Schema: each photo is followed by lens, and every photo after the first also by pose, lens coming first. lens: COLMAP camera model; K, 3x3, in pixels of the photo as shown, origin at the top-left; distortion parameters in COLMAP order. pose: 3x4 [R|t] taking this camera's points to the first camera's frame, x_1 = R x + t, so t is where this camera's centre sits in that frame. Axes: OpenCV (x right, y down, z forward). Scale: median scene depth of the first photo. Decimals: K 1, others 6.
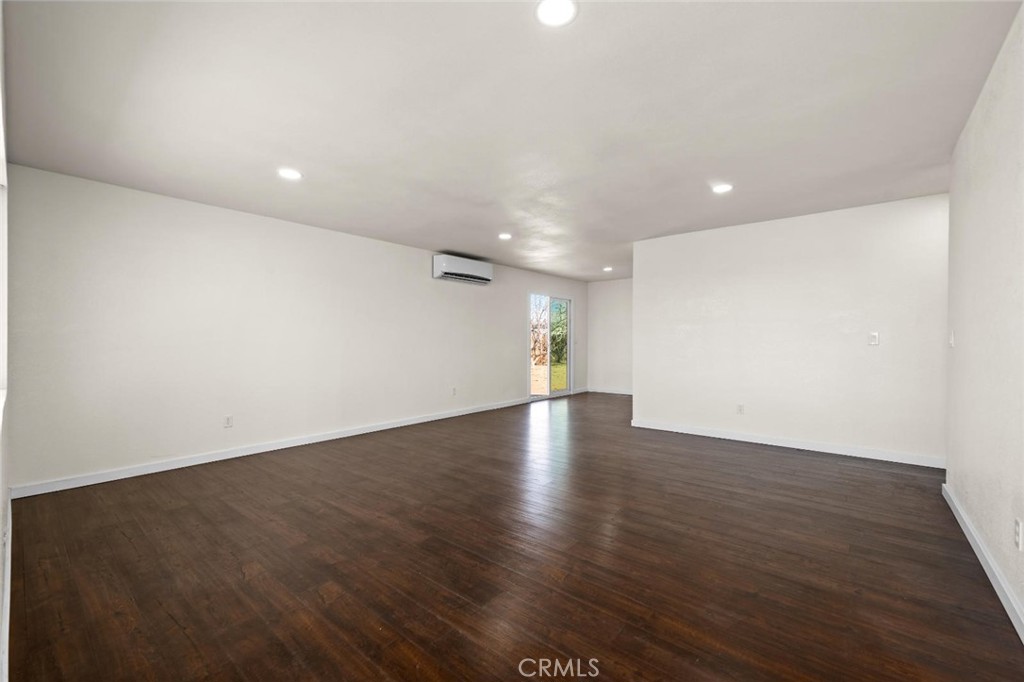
lens RADIAL K [[424.8, 0, 512.0], [0, 424.8, 341.0], [0, 0, 1]] dist [0.000189, 0.000077]
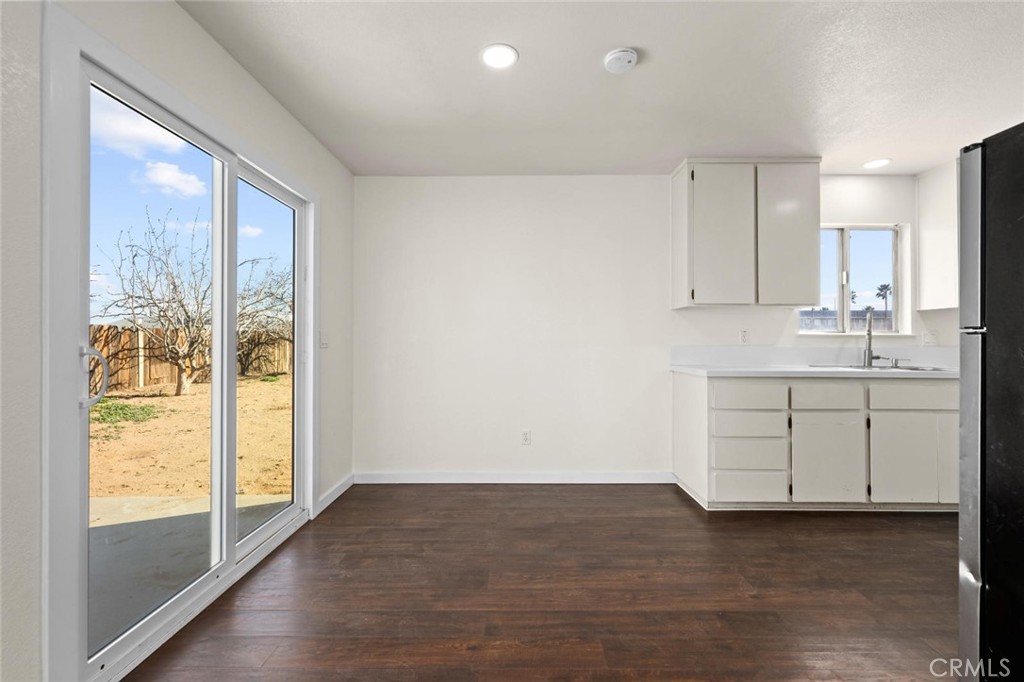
lens RADIAL K [[424.8, 0, 512.0], [0, 424.8, 341.0], [0, 0, 1]] dist [0.000189, 0.000077]
pose [[0.776597, 0.001938, 0.629994, 0.078329], [-0.000697, 0.999997, -0.002217, 0.003047], [-0.629997, 0.001283, 0.776596, 0.866493]]
